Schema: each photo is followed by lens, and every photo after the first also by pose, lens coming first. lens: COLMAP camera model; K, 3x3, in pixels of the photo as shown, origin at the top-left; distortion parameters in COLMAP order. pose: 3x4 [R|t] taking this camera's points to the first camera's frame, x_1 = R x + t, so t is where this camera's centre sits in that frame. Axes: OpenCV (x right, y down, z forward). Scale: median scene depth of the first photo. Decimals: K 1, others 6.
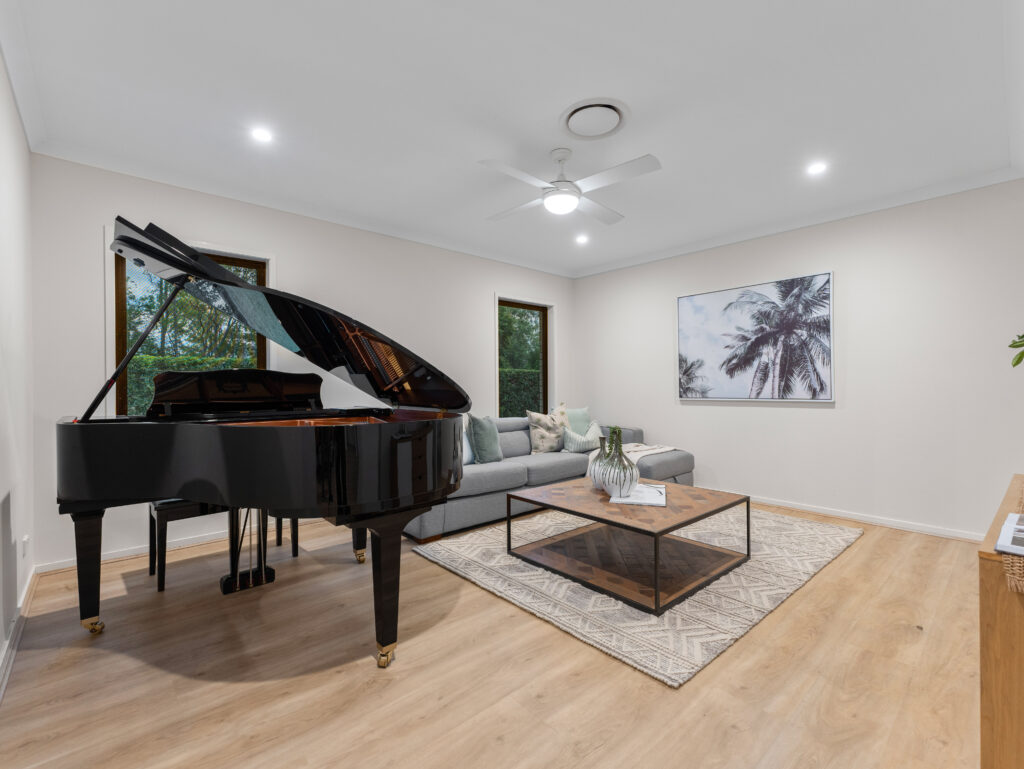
lens RADIAL K [[462.6, 0, 512.0], [0, 462.6, 384.5], [0, 0, 1]] dist [0.001732, 0.000054]
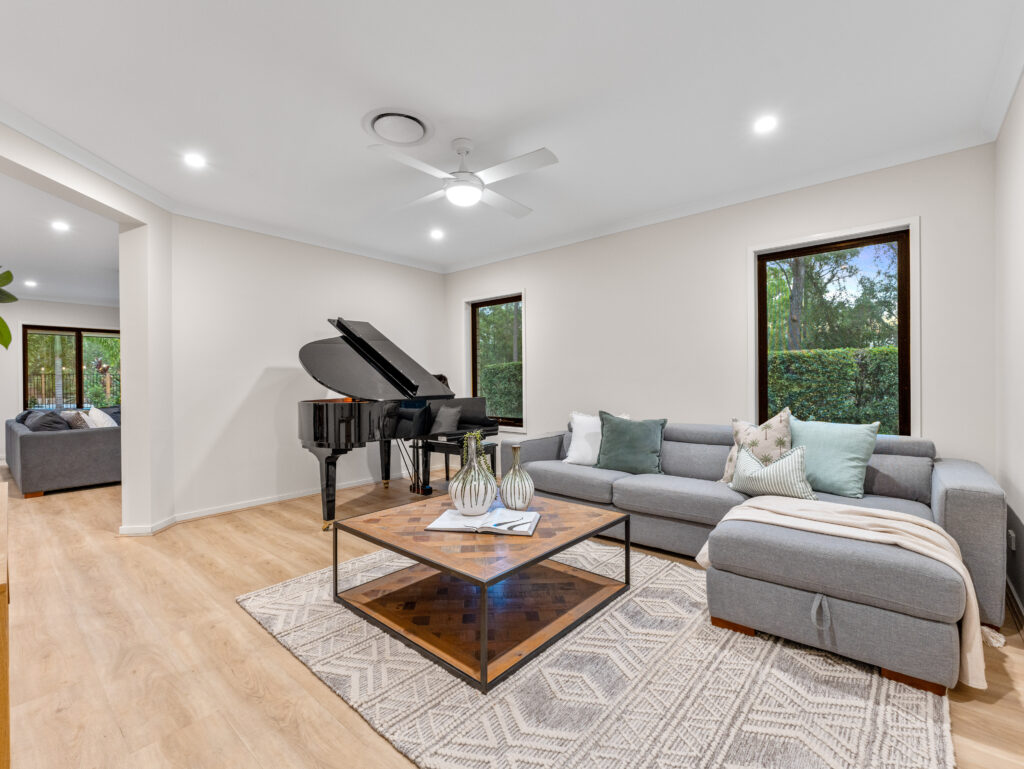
lens RADIAL K [[462.6, 0, 512.0], [0, 462.6, 384.5], [0, 0, 1]] dist [0.001732, 0.000054]
pose [[0.122438, 0.009806, -0.992428, 1.222218], [0.008403, 0.999905, 0.010916, -0.004503], [0.992441, -0.009676, 0.122344, 1.102857]]
